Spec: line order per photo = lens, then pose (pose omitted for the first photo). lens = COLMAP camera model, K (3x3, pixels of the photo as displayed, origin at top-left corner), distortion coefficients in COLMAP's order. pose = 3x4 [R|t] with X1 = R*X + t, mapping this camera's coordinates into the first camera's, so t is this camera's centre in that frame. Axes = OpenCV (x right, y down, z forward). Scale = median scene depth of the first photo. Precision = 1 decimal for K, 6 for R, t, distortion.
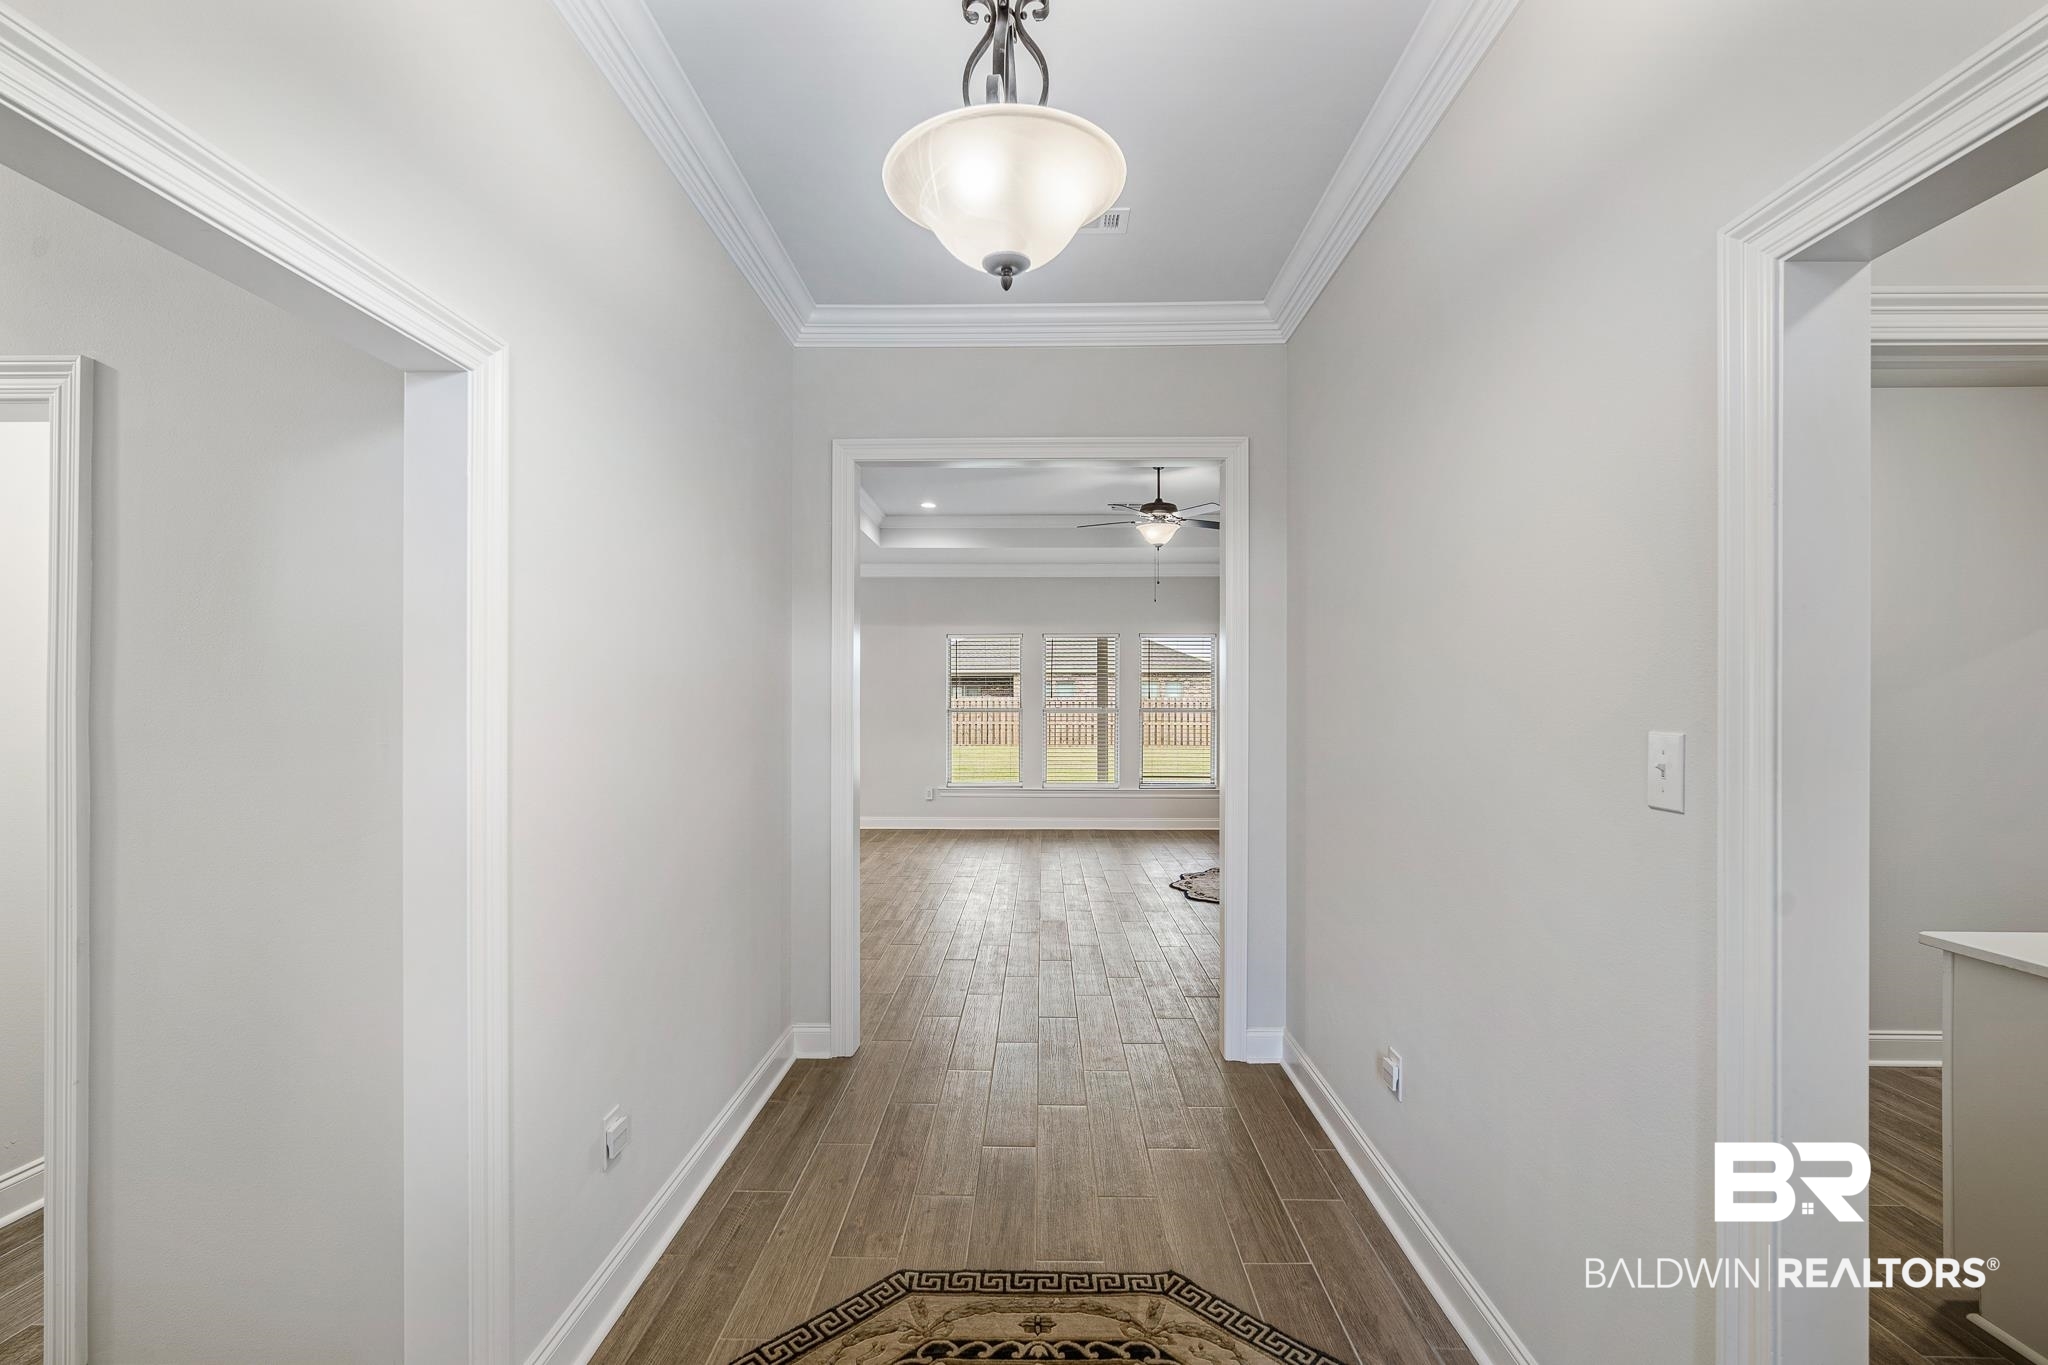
lens RADIAL K [[905.7, 0, 1028.8], [0, 905.7, 695.0], [0, 0, 1]] dist [-0.009995, 0.001633]
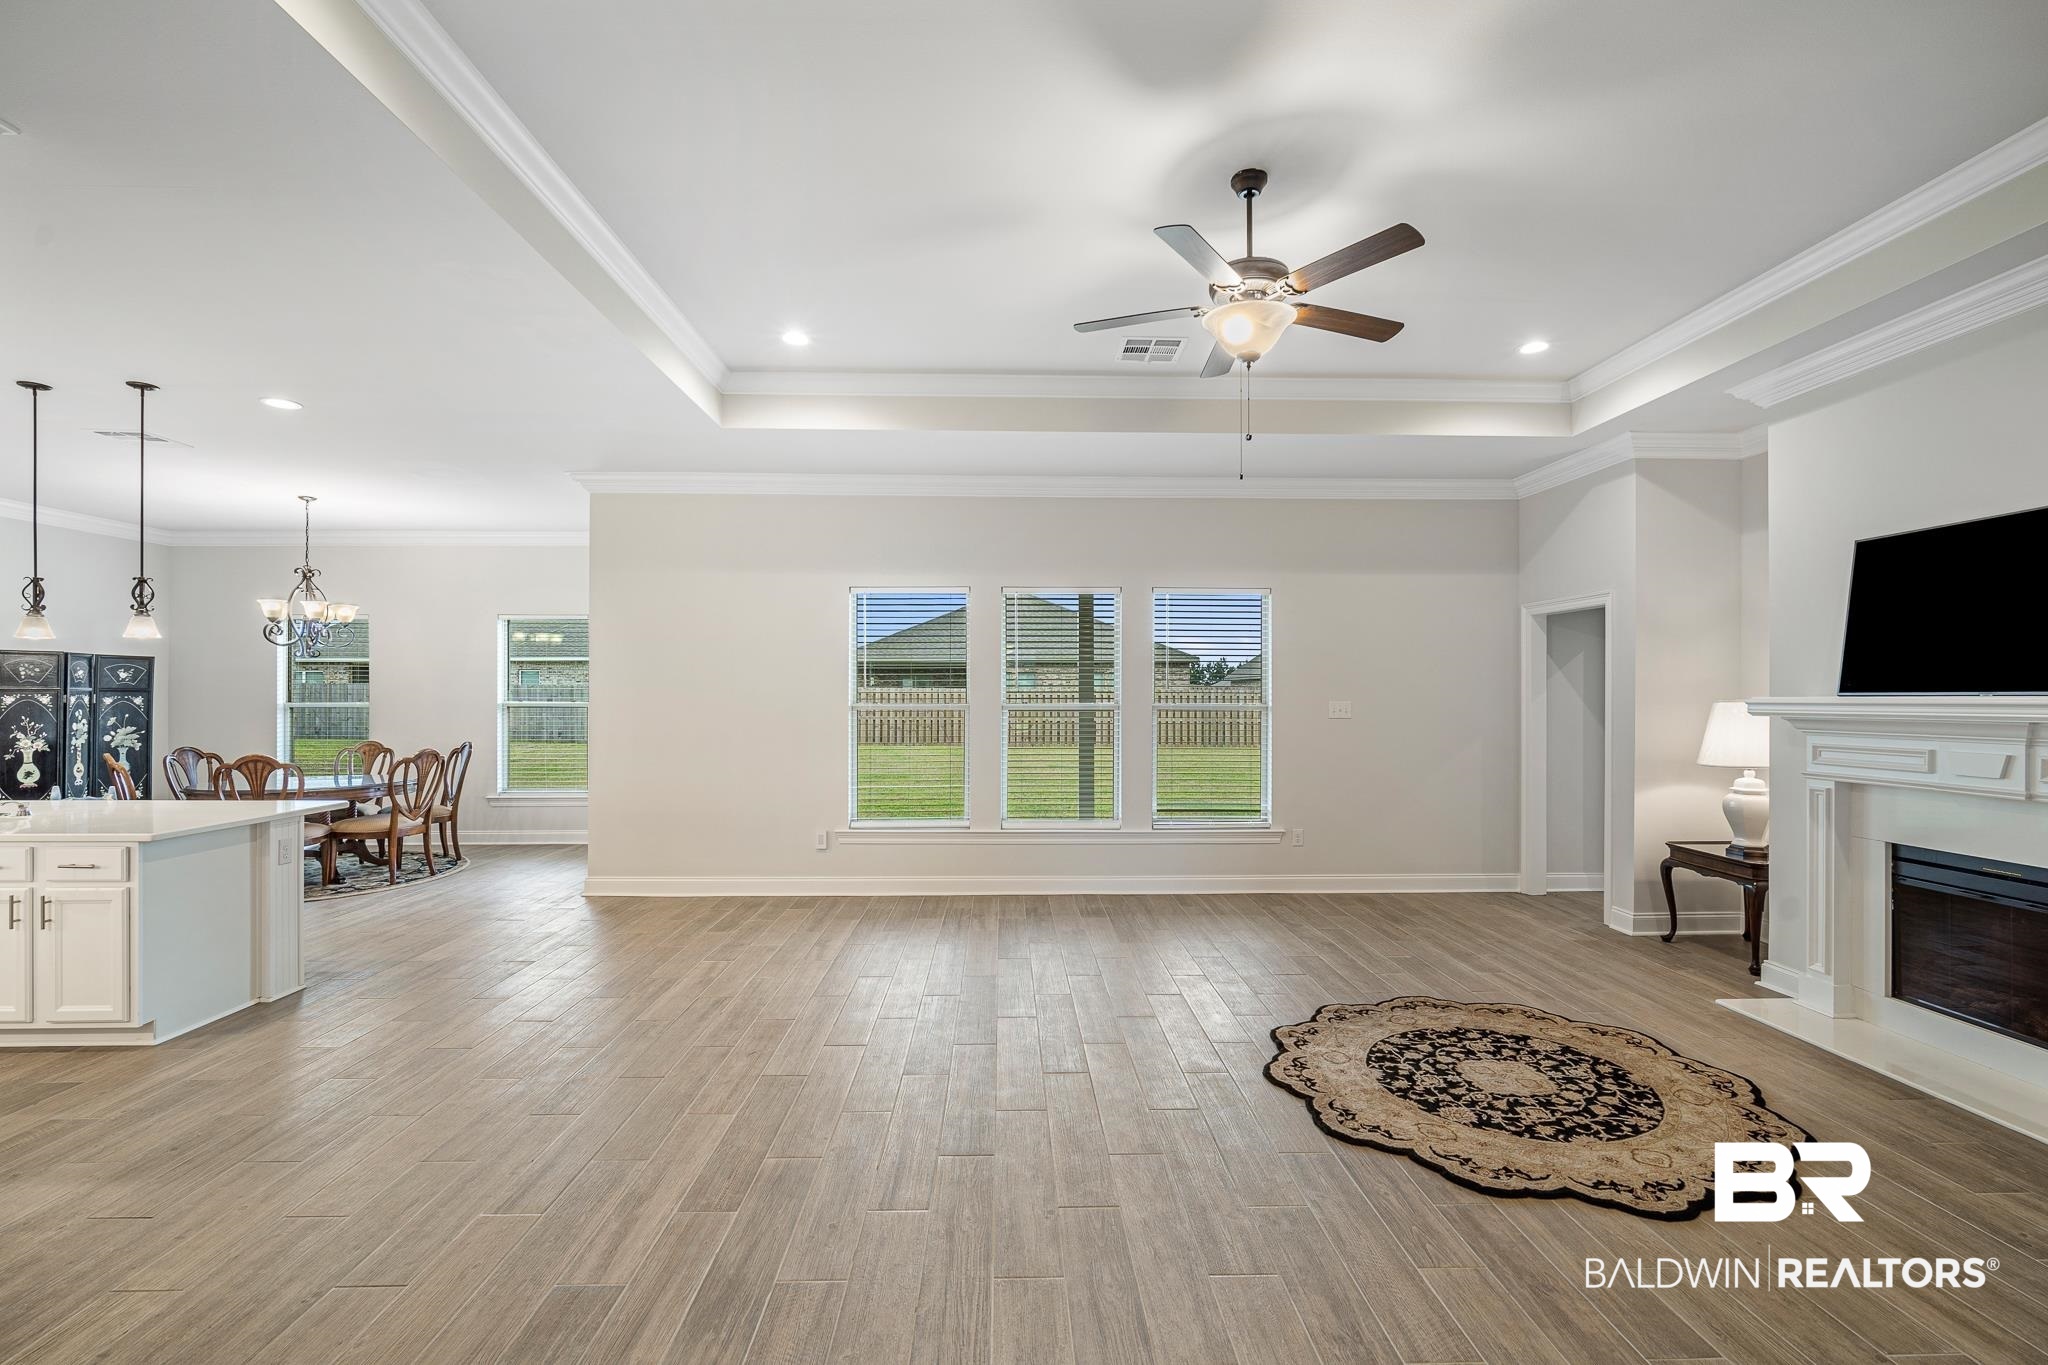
lens RADIAL K [[905.7, 0, 1028.8], [0, 905.7, 695.0], [0, 0, 1]] dist [-0.009995, 0.001633]
pose [[0.998933, 0.001332, 0.046169, 0.005676], [-0.001667, 0.999973, 0.007211, 0.003695], [-0.046158, -0.007281, 0.998908, 0.381235]]
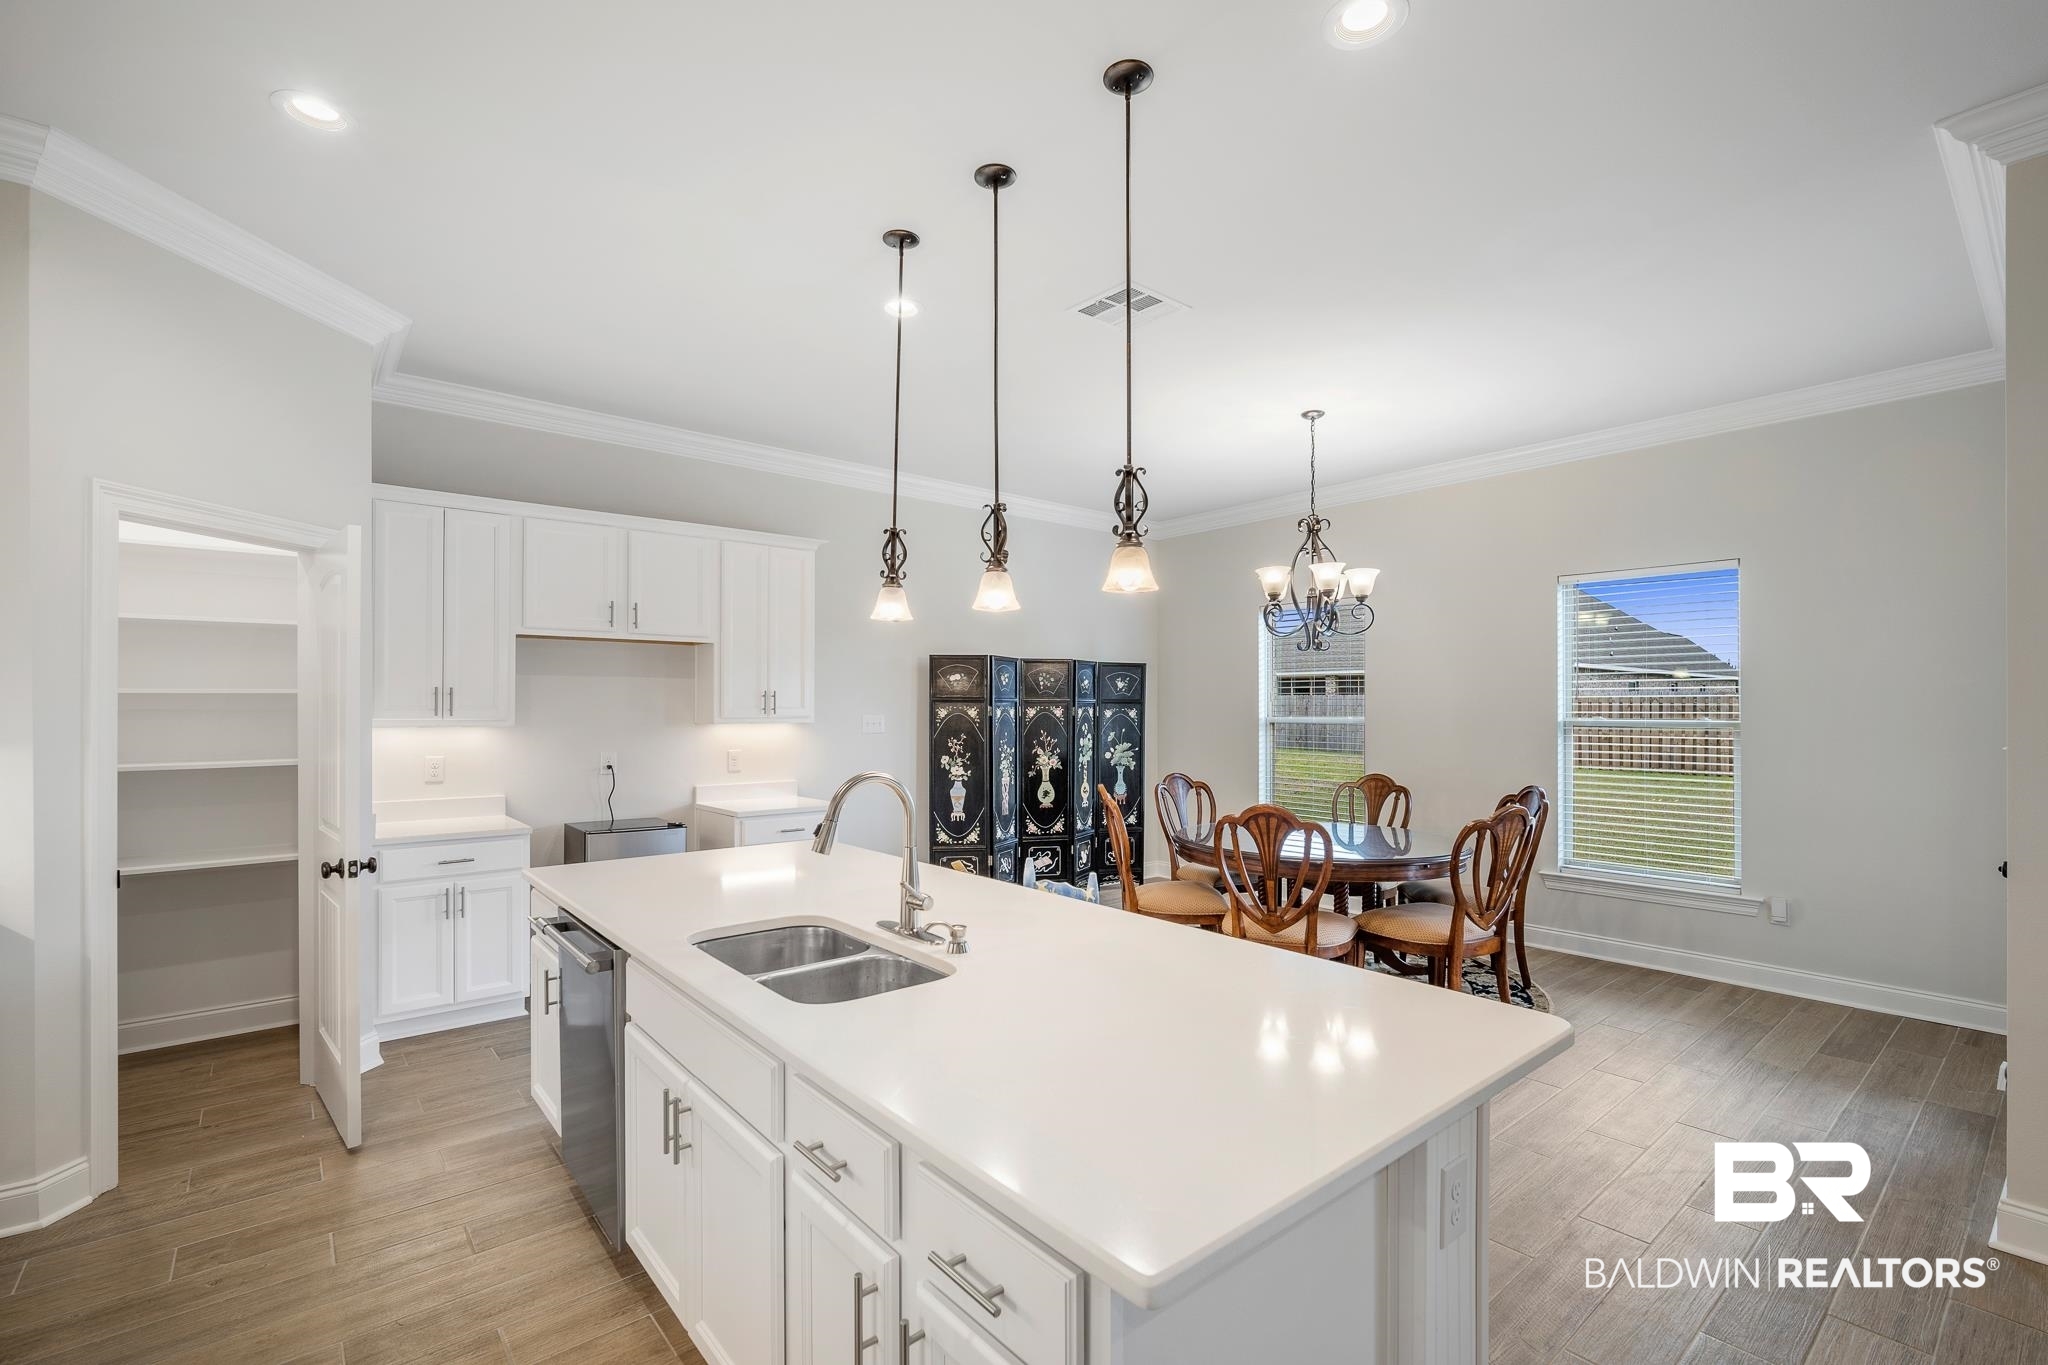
lens RADIAL K [[906.1, 0, 1016.4], [0, 906.1, 696.0], [0, 0, 1]] dist [0.000150, 0.000572]
pose [[0.647372, -0.008397, -0.762128, -0.270763], [0.006014, 0.999964, -0.005909, 0.005763], [0.762150, -0.000758, 0.647400, 0.691361]]
